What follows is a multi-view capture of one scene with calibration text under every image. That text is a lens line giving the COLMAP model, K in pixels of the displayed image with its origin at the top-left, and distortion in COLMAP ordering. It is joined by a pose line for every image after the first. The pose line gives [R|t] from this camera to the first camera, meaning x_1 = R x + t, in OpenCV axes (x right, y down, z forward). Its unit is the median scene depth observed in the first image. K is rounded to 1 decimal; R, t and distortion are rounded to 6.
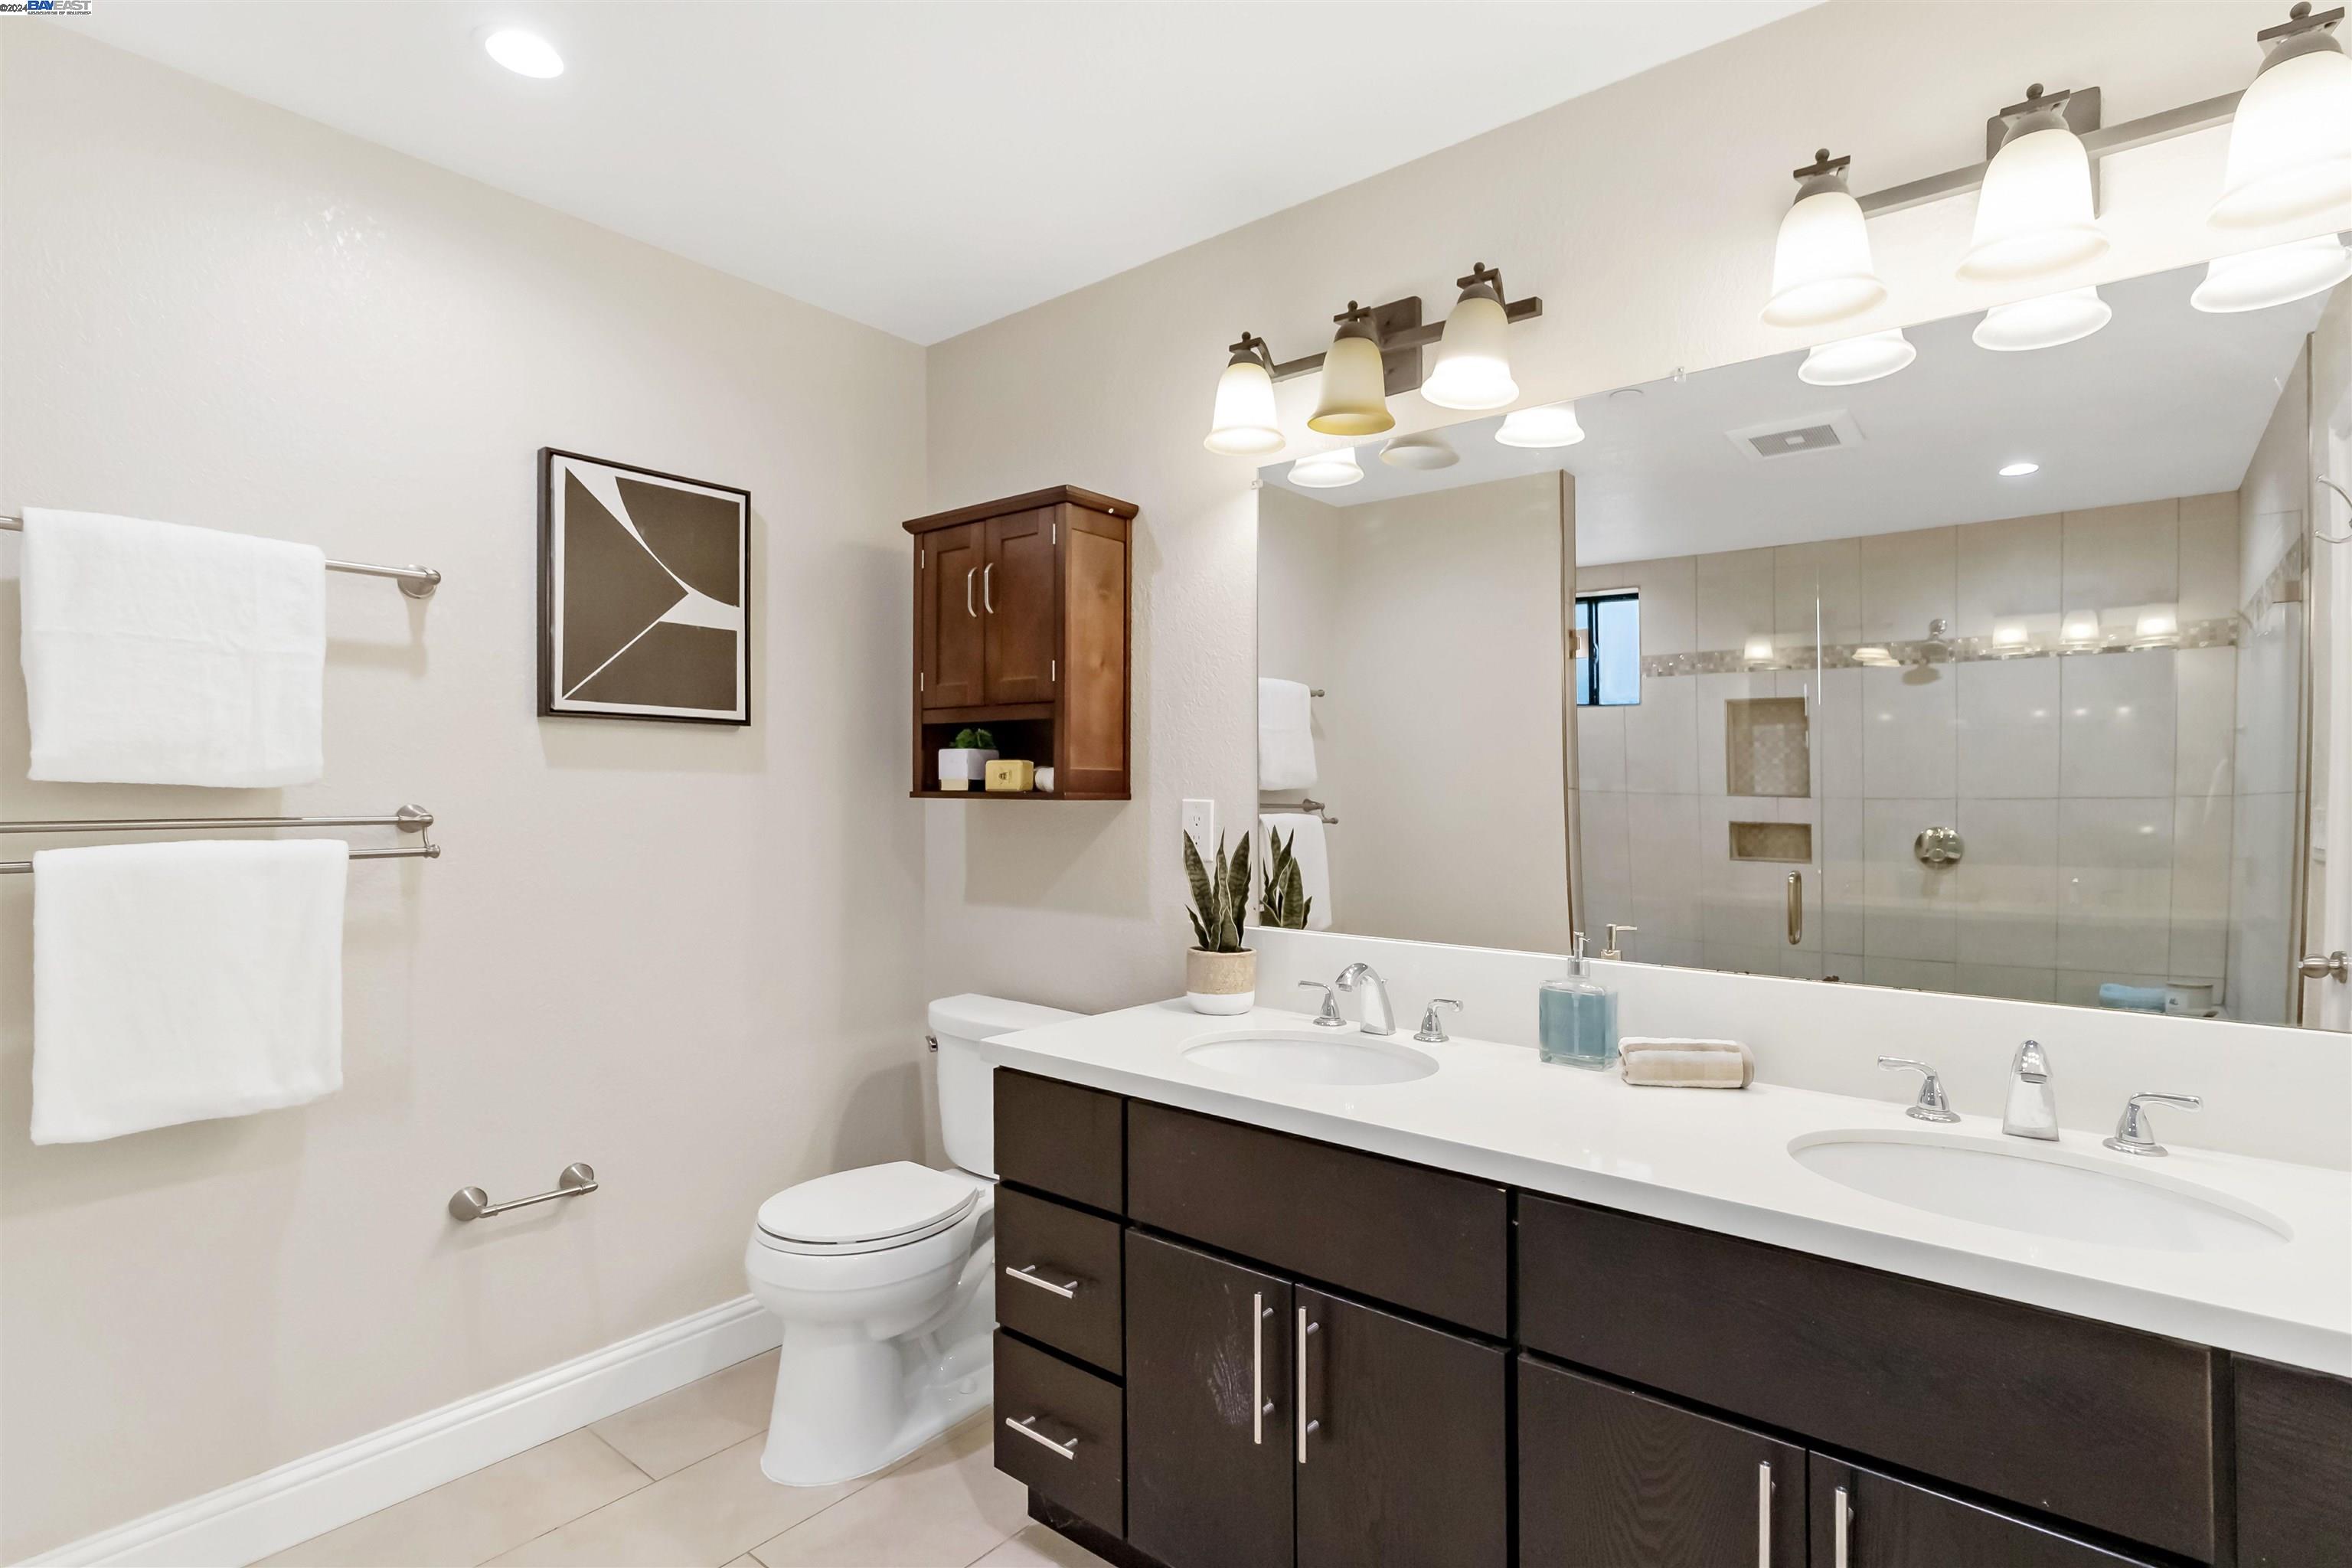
lens RADIAL K [[1113.6, 0, 1188.2], [0, 1113.6, 772.4], [0, 0, 1]] dist [-0.003532, 0.000904]
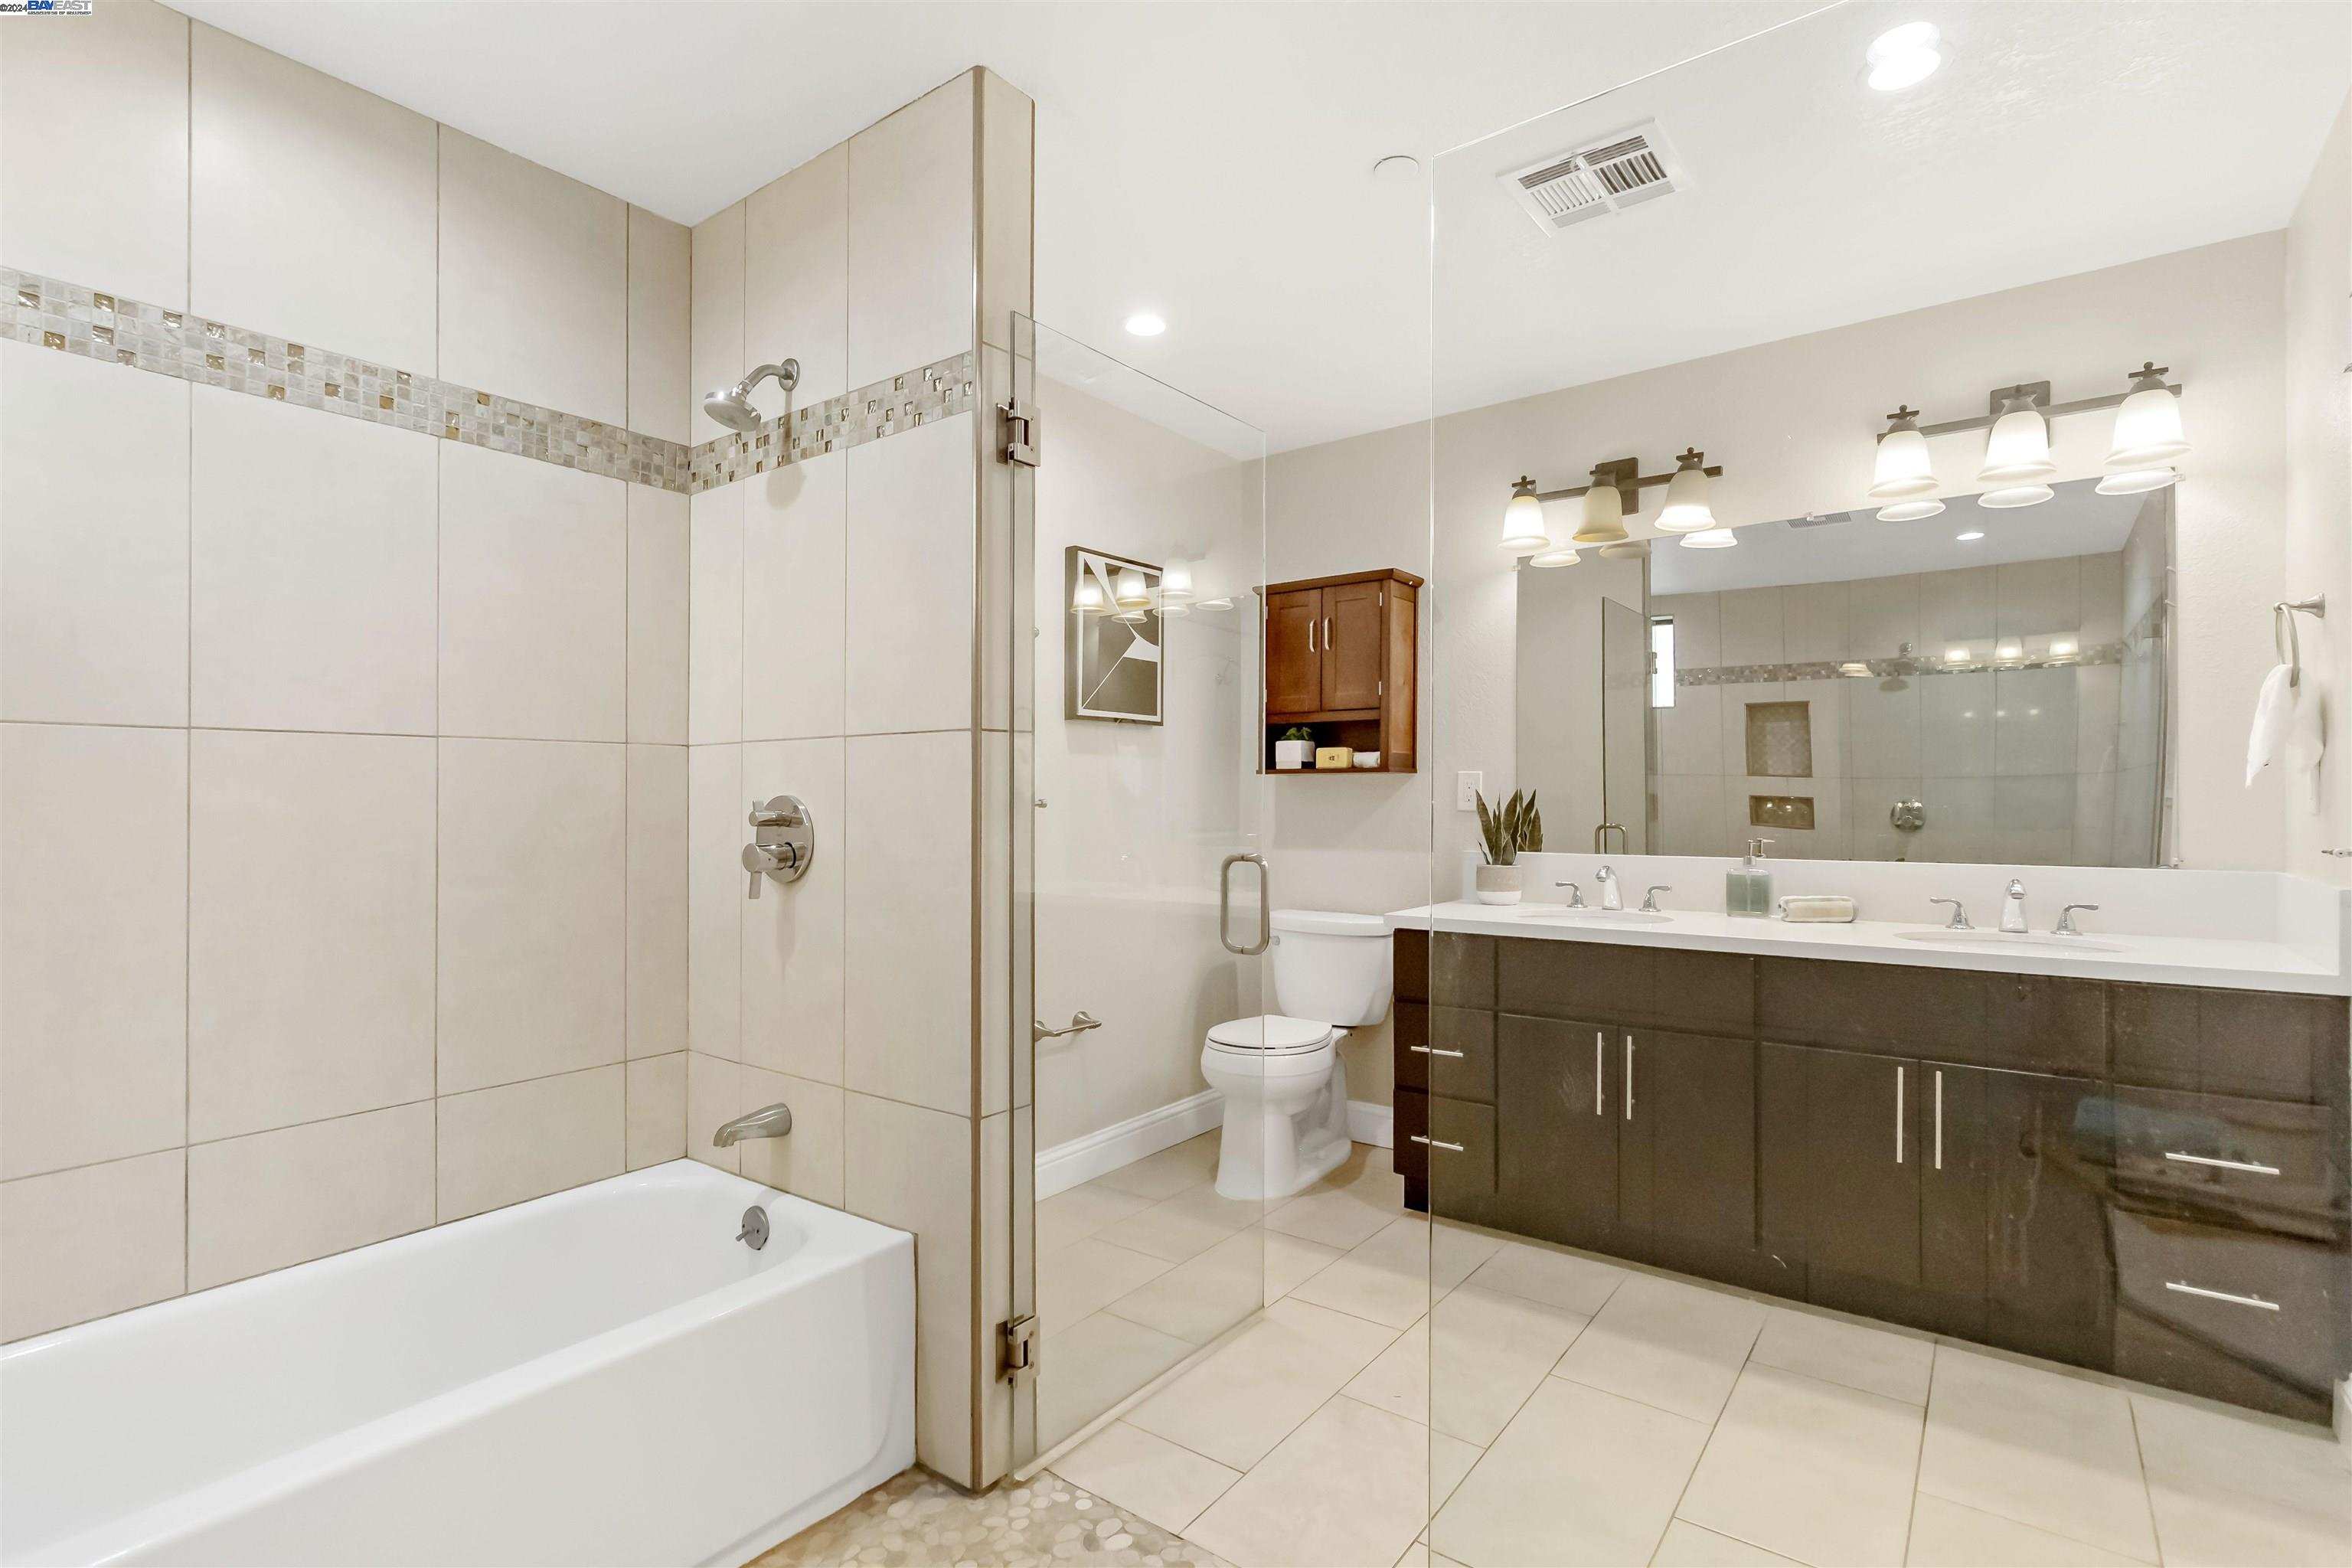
lens RADIAL K [[1113.6, 0, 1164.0], [0, 1113.6, 797.8], [0, 0, 1]] dist [-0.003532, 0.000904]
pose [[0.998960, -0.009680, 0.044546, -0.492541], [0.008907, 0.999807, 0.017517, 0.030404], [-0.044707, -0.017102, 0.998854, -0.528925]]
